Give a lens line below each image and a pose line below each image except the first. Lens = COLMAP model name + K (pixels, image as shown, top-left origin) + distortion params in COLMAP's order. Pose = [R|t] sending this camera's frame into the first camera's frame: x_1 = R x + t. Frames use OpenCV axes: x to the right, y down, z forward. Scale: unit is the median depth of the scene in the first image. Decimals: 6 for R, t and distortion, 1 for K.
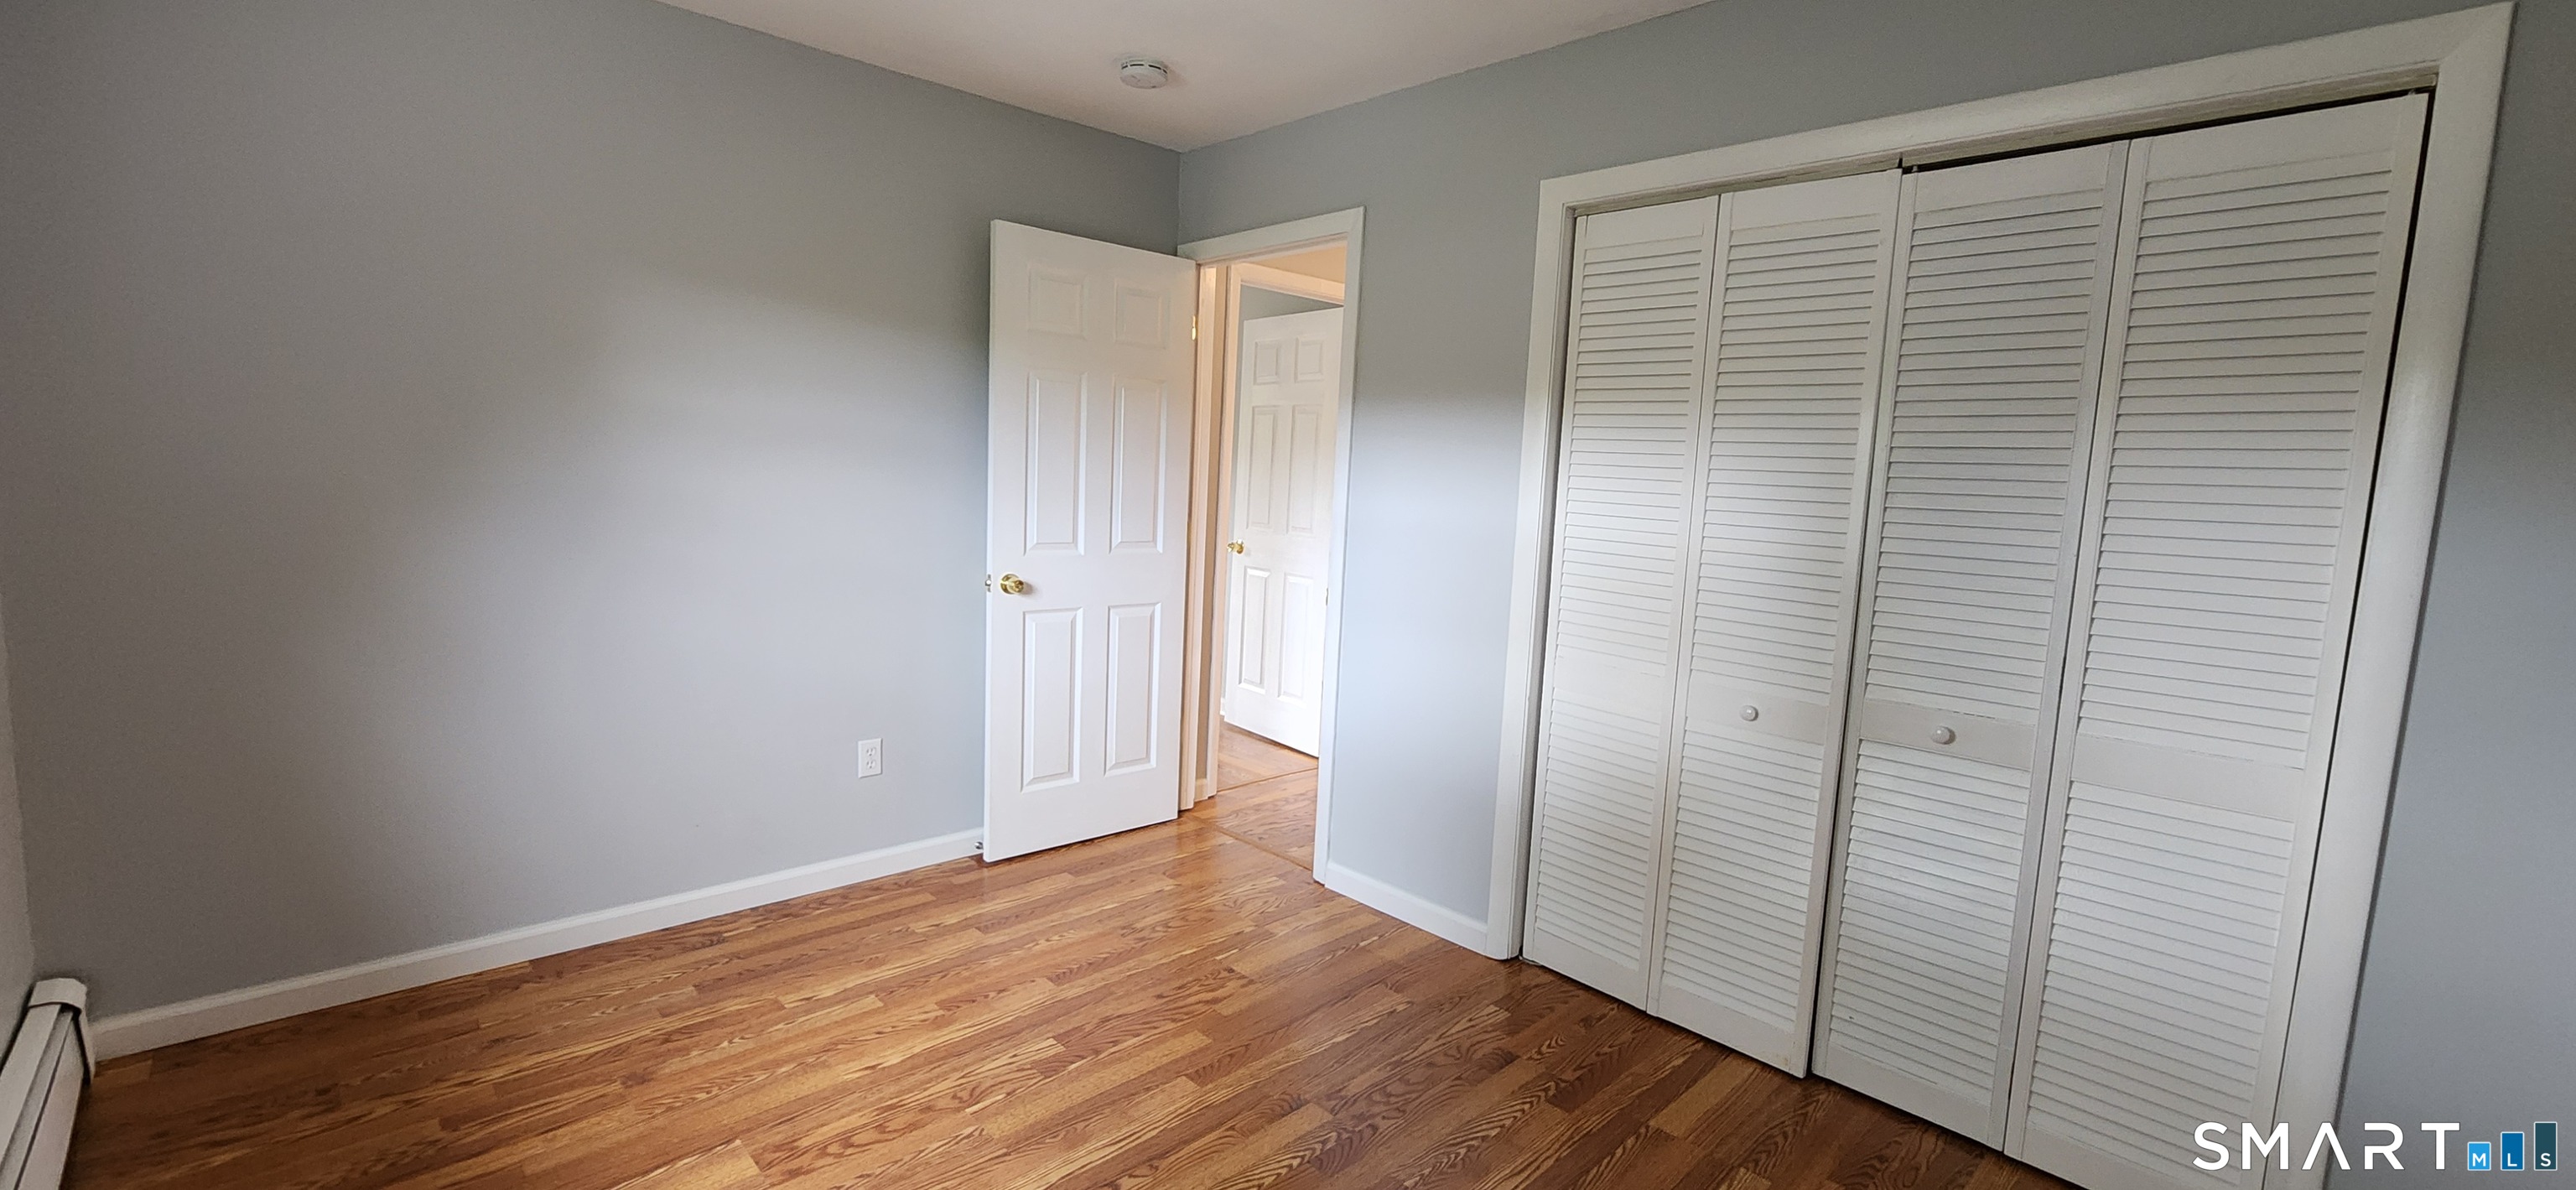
lens RADIAL K [[1053.5, 0, 1278.7], [0, 1053.5, 586.9], [0, 0, 1]] dist [-0.000162, -0.000430]
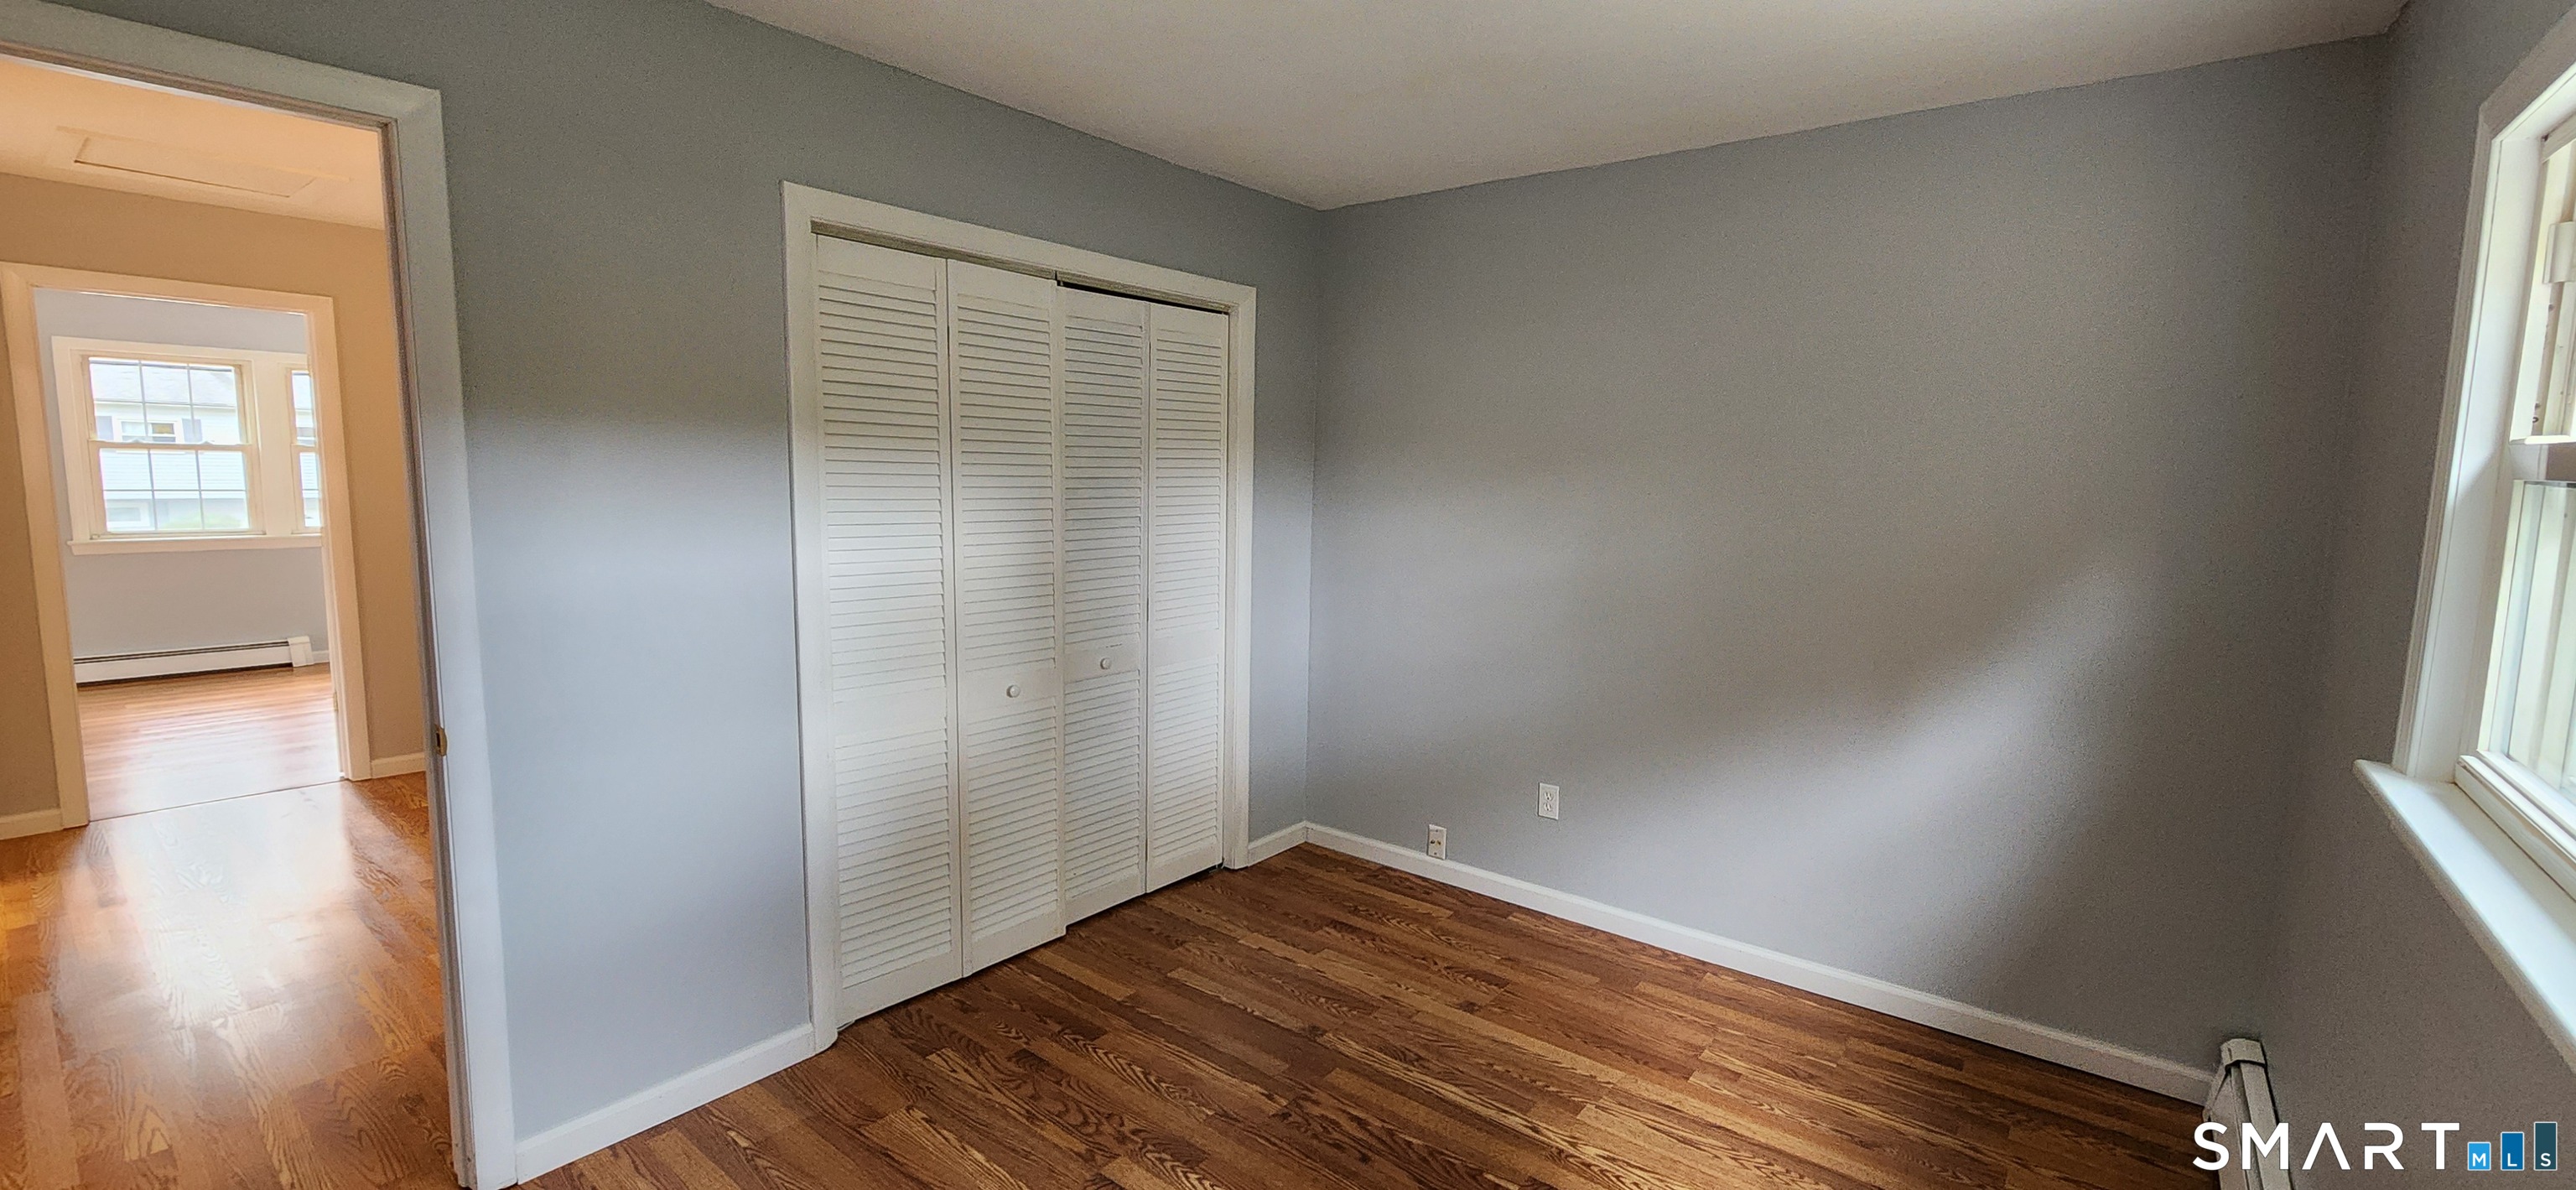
lens RADIAL K [[1053.5, 0, 1281.9], [0, 1053.5, 591.8], [0, 0, 1]] dist [-0.000162, -0.000430]
pose [[-0.133456, -0.165870, 0.977076, -0.778133], [0.083577, 0.980499, 0.177866, -0.186993], [-0.987524, 0.105399, -0.116991, 0.791313]]
